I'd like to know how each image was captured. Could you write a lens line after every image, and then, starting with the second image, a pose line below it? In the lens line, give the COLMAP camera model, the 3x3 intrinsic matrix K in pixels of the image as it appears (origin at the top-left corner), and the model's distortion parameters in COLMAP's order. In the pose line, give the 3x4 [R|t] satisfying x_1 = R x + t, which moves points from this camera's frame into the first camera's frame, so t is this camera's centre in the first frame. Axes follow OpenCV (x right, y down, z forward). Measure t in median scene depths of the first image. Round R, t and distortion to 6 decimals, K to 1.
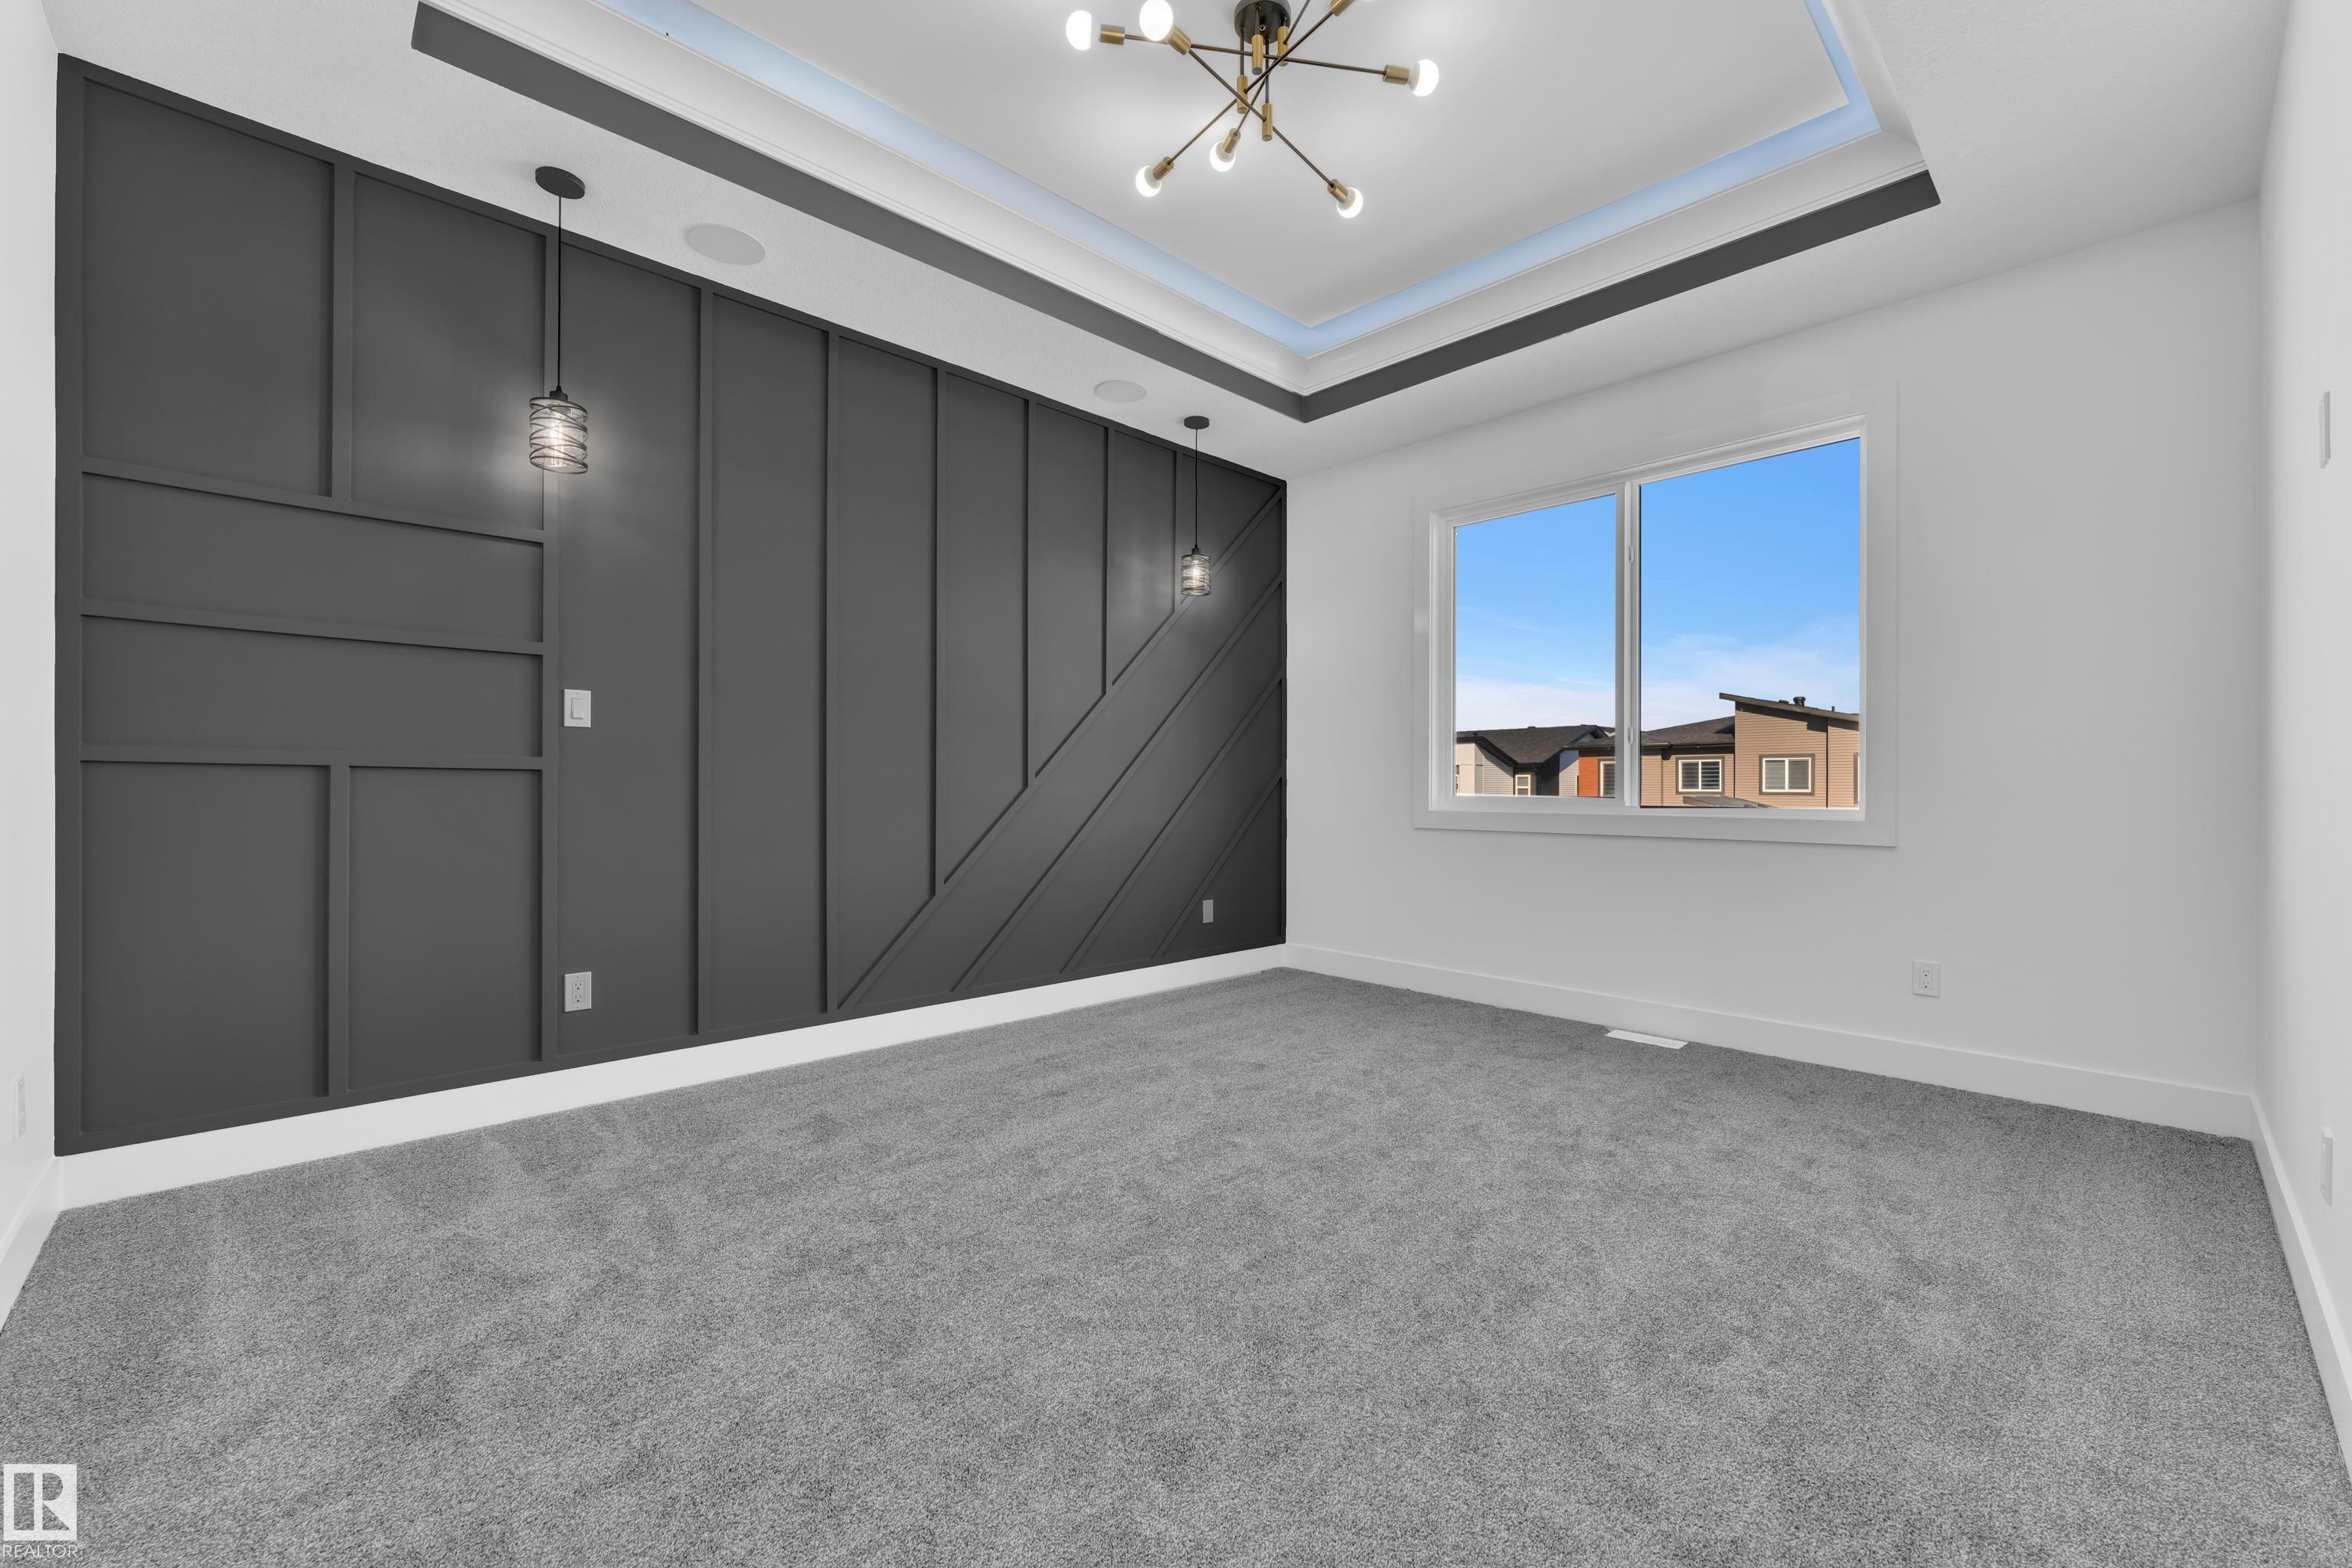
lens RADIAL K [[960.3, 0, 1177.7], [0, 960.3, 788.9], [0, 0, 1]] dist [0.000851, 0.000080]
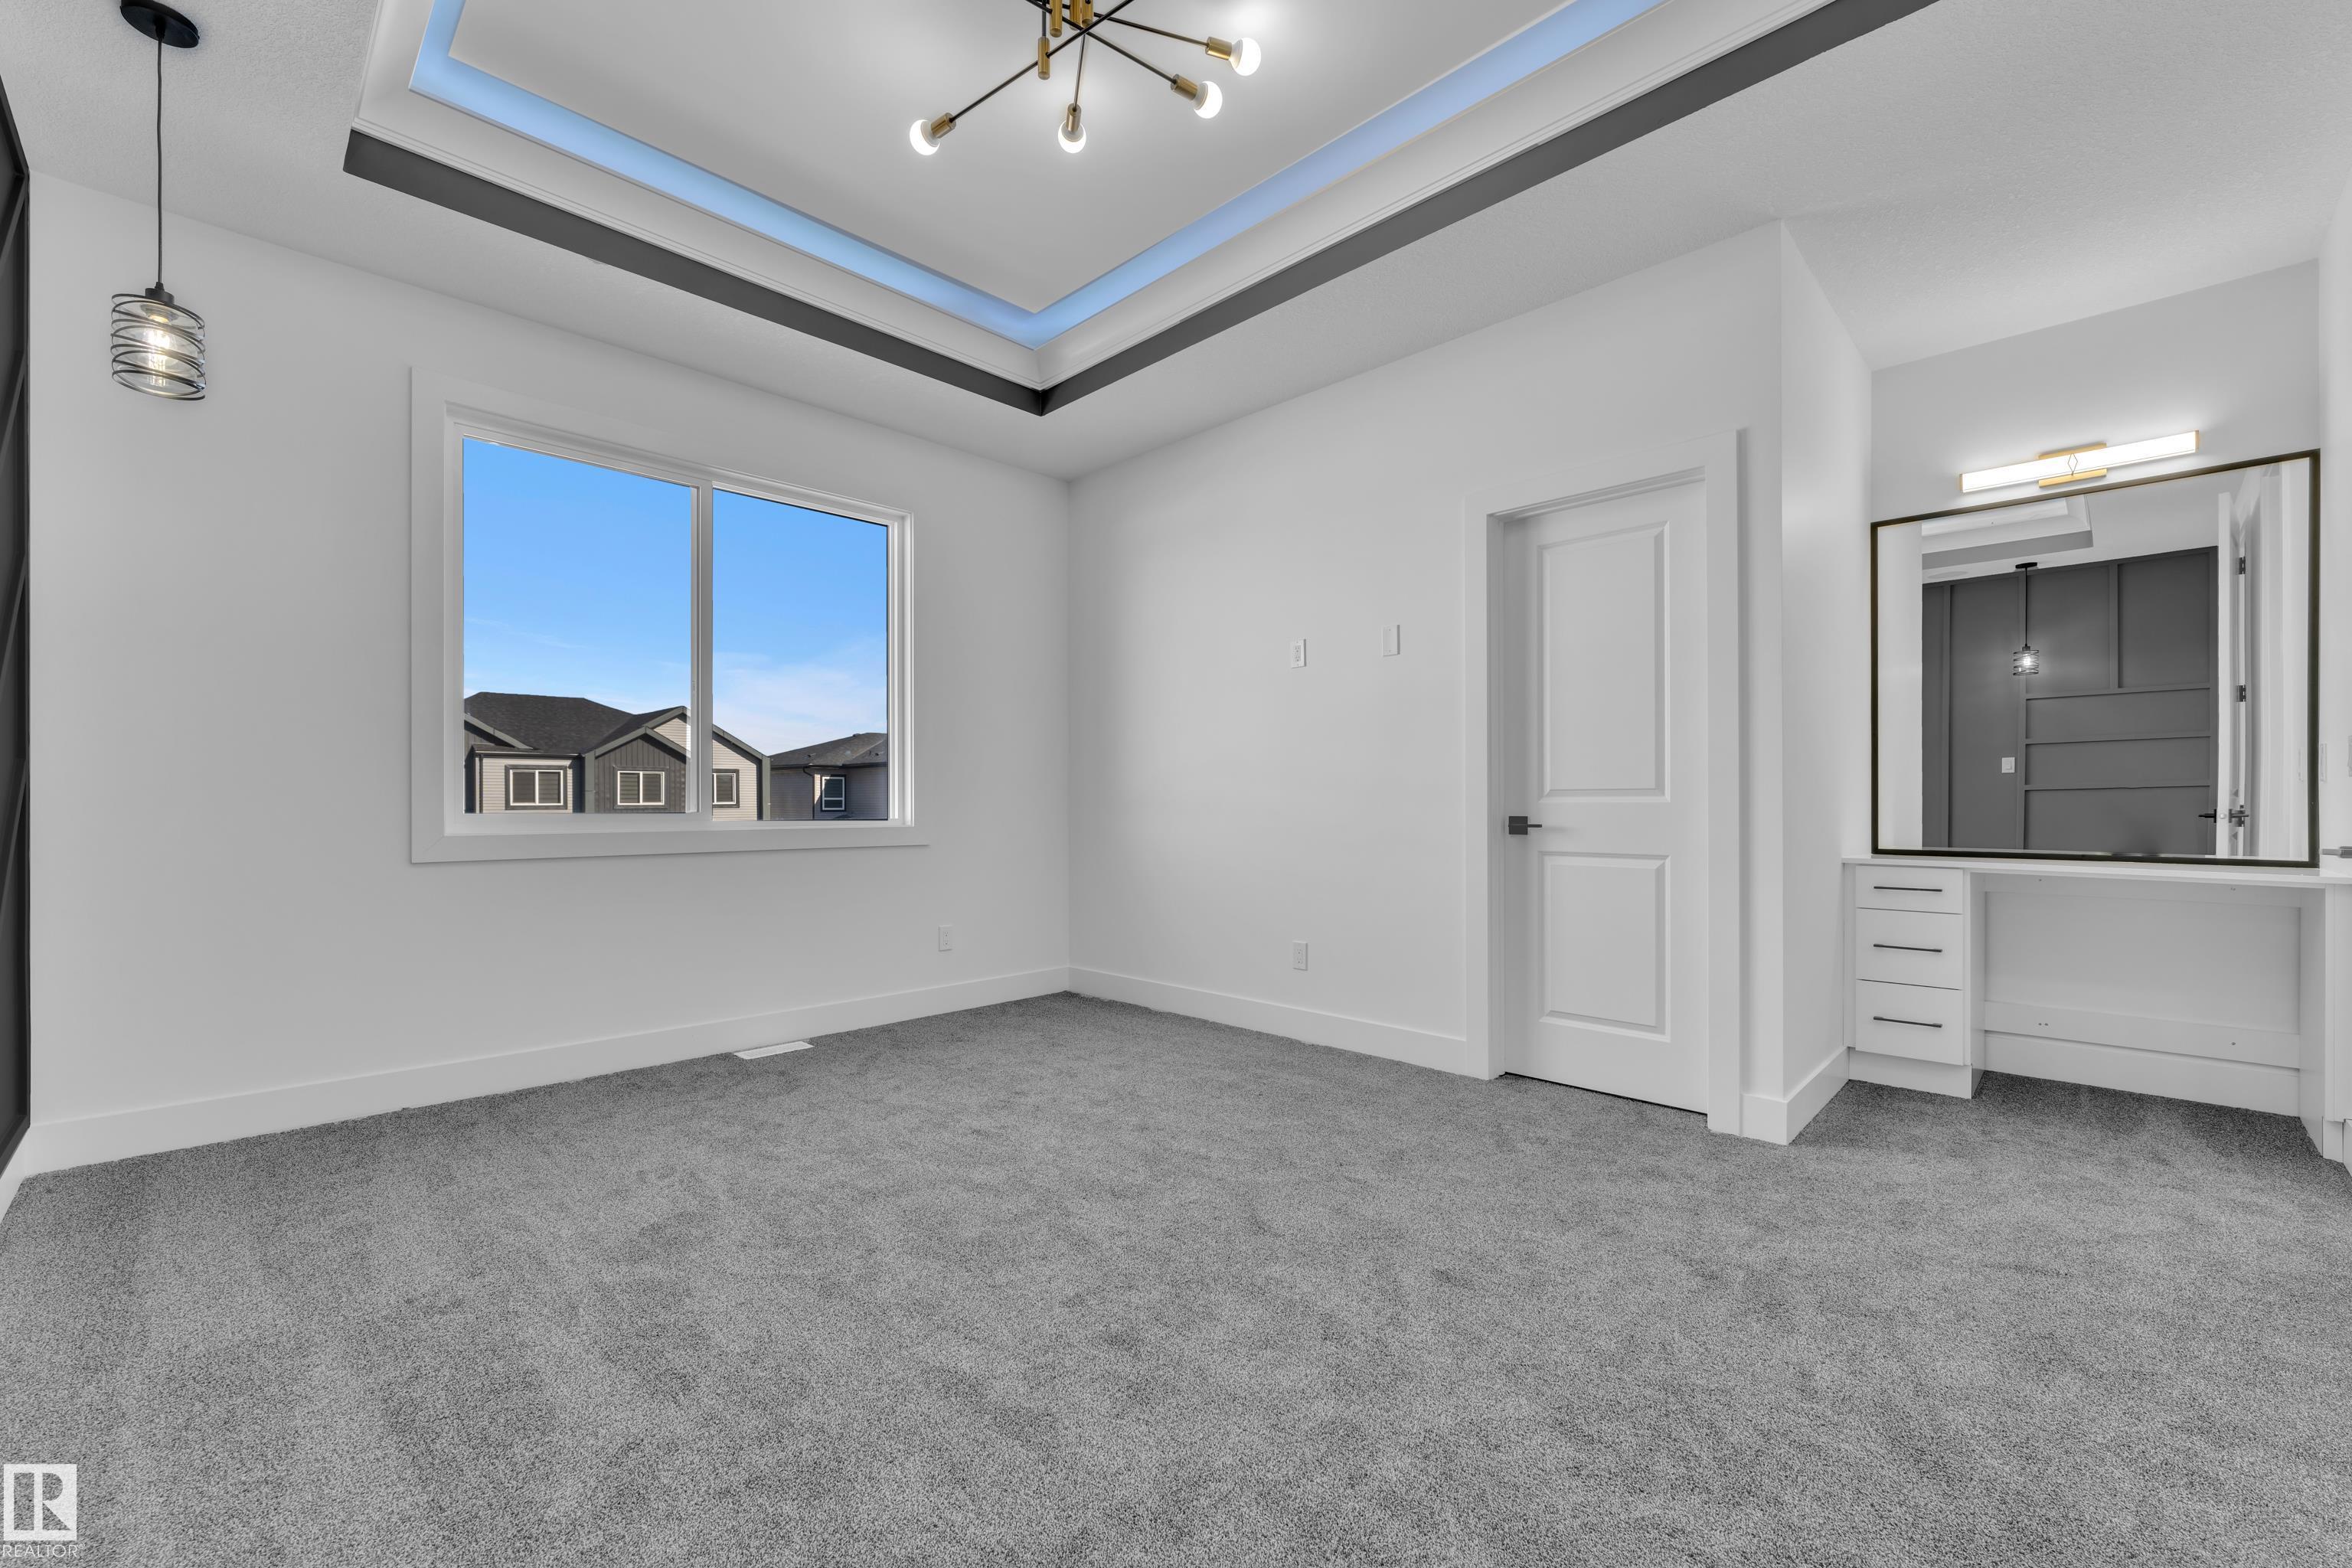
lens RADIAL K [[960.3, 0, 1177.7], [0, 960.3, 788.9], [0, 0, 1]] dist [0.000851, 0.000080]
pose [[-0.030559, 0.011098, 0.999471, -0.607455], [0.002428, 0.999936, -0.011029, -0.003770], [-0.999530, 0.002090, -0.030584, 0.674957]]
